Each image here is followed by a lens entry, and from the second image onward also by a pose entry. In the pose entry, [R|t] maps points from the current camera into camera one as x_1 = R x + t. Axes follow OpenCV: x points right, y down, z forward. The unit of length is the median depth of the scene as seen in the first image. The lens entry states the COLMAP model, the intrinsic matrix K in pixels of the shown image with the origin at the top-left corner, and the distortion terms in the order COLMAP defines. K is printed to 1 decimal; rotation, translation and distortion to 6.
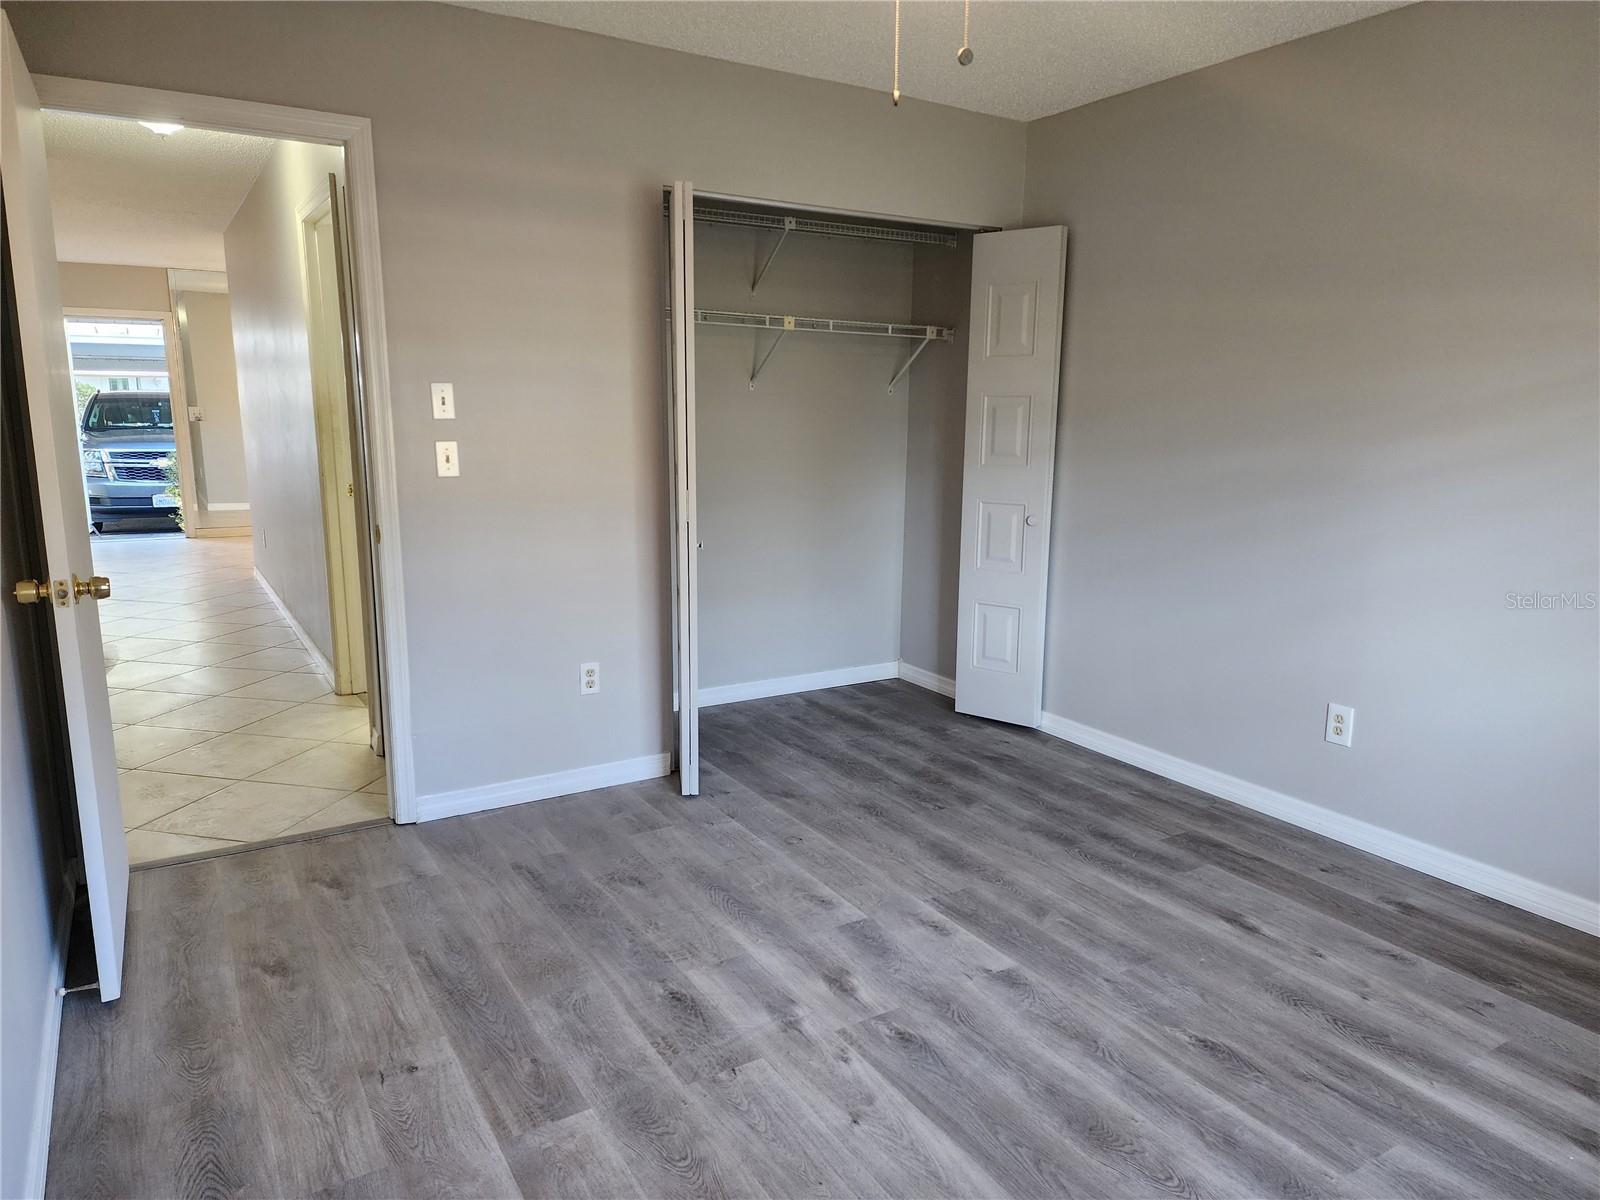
lens RADIAL K [[1055.2, 0, 802.1], [0, 1055.2, 608.4], [0, 0, 1]] dist [0.099668, -0.085929]
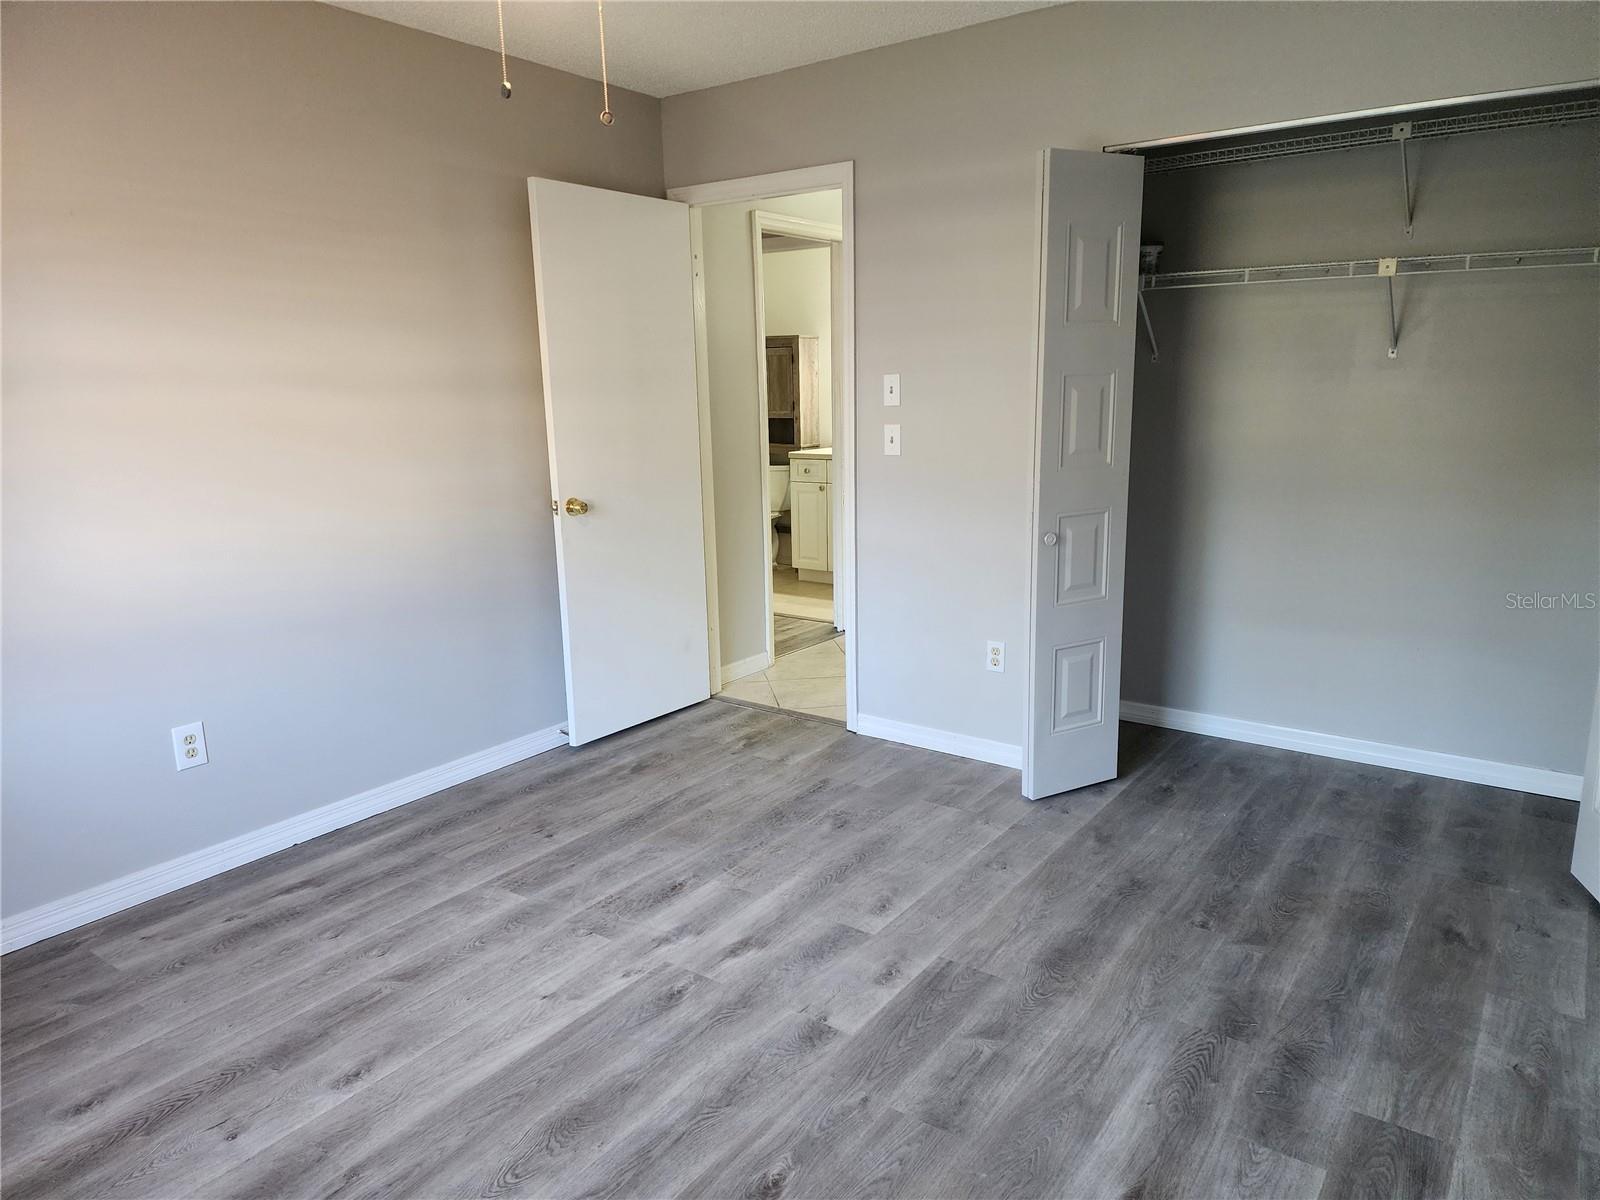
lens RADIAL K [[1055.2, 0, 802.1], [0, 1055.2, 608.4], [0, 0, 1]] dist [0.099668, -0.085929]
pose [[0.393380, 0.181578, -0.901267, 0.801000], [-0.155390, 0.979331, 0.129481, -0.103458], [0.906149, 0.089113, 0.413465, 0.497039]]
